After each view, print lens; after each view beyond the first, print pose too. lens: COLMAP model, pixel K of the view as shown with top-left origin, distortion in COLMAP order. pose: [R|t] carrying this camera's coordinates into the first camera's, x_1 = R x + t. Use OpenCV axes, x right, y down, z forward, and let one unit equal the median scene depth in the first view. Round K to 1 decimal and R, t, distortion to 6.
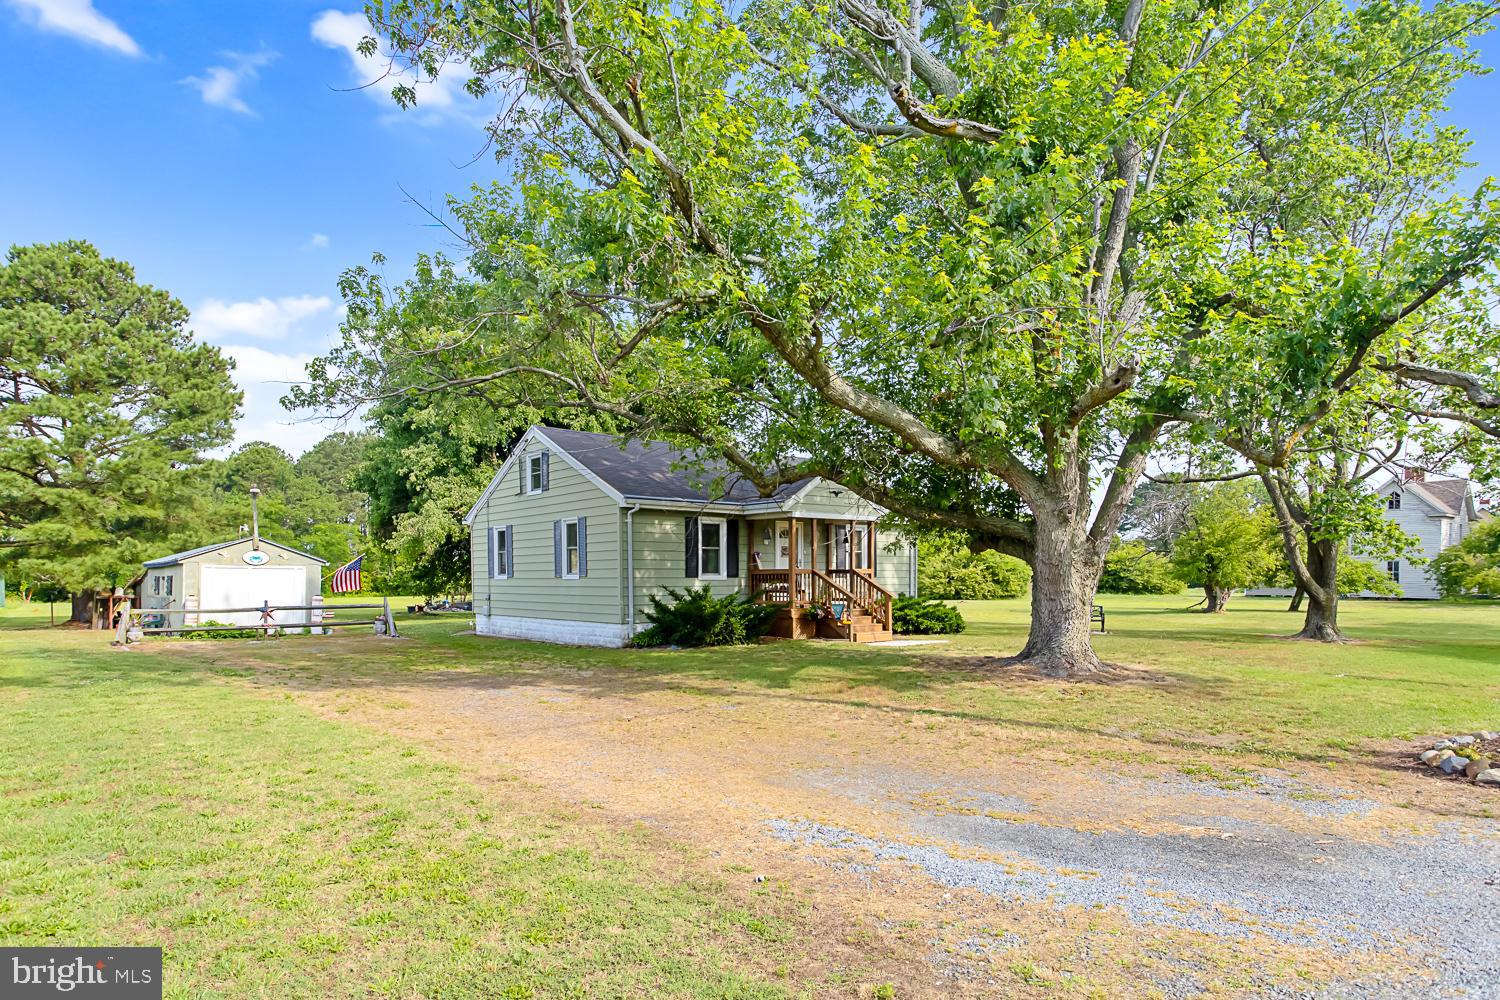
lens RADIAL K [[747.0, 0, 750.3], [0, 747.0, 580.3], [0, 0, 1]] dist [0.000089, 0.000007]
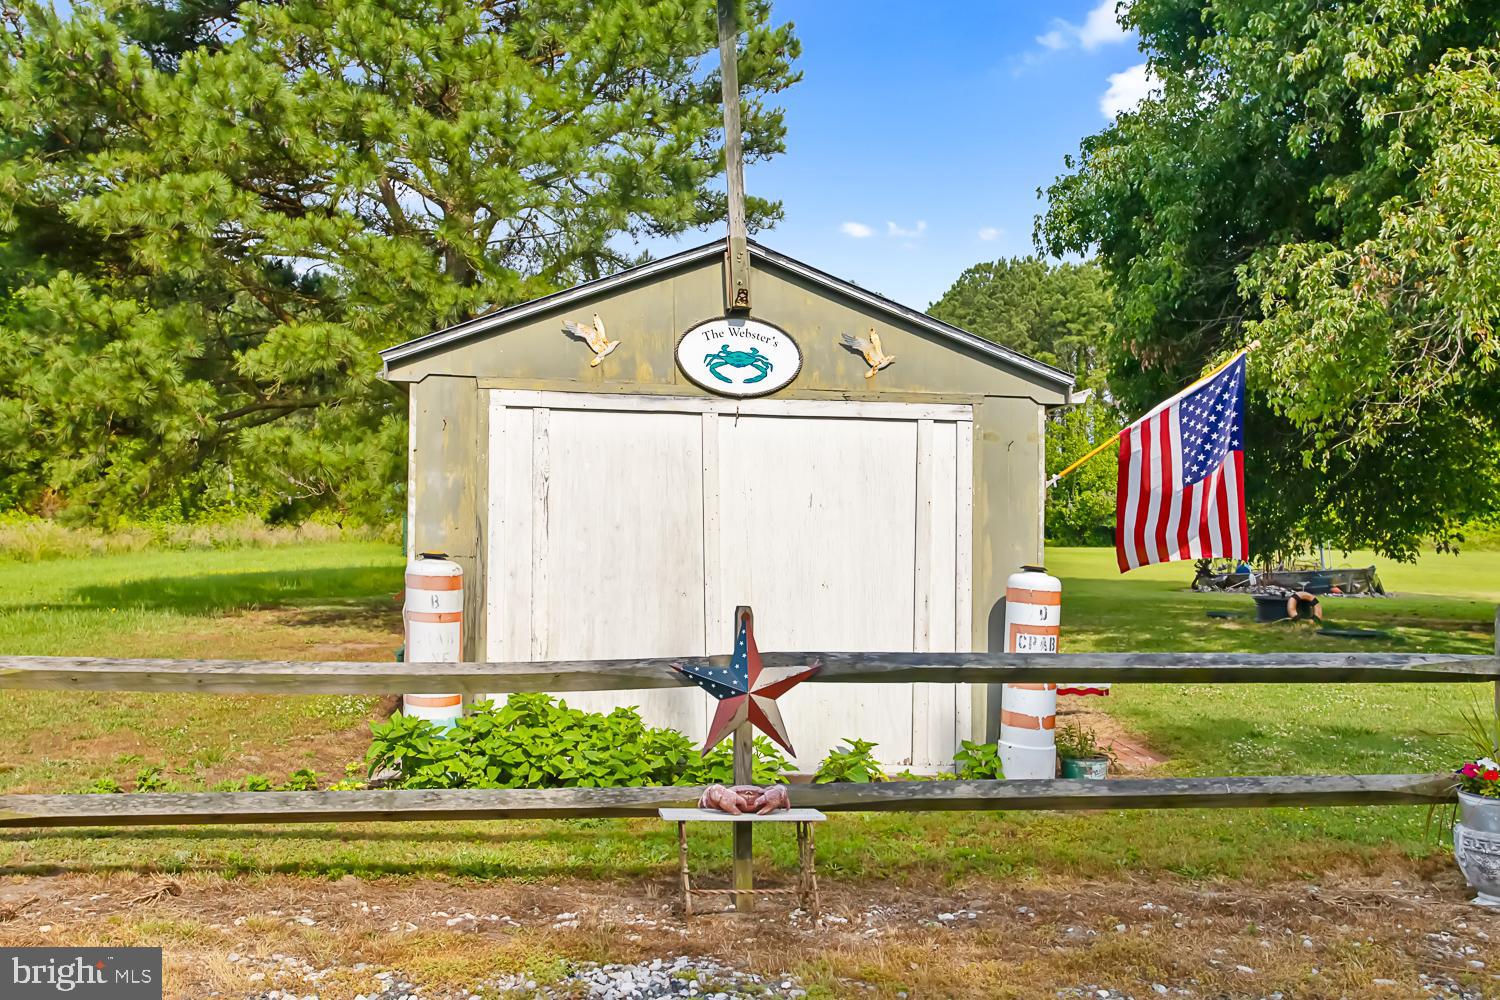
lens RADIAL K [[1257.6, 0, 750.0], [0, 1257.6, 500.0], [0, 0, 1]] dist [0.000514, 0.000871]
pose [[0.779205, 0.008206, -0.626716, -0.460610], [-0.018533, 0.999779, -0.009951, 0.007743], [0.626495, 0.019368, 0.779184, 0.754126]]
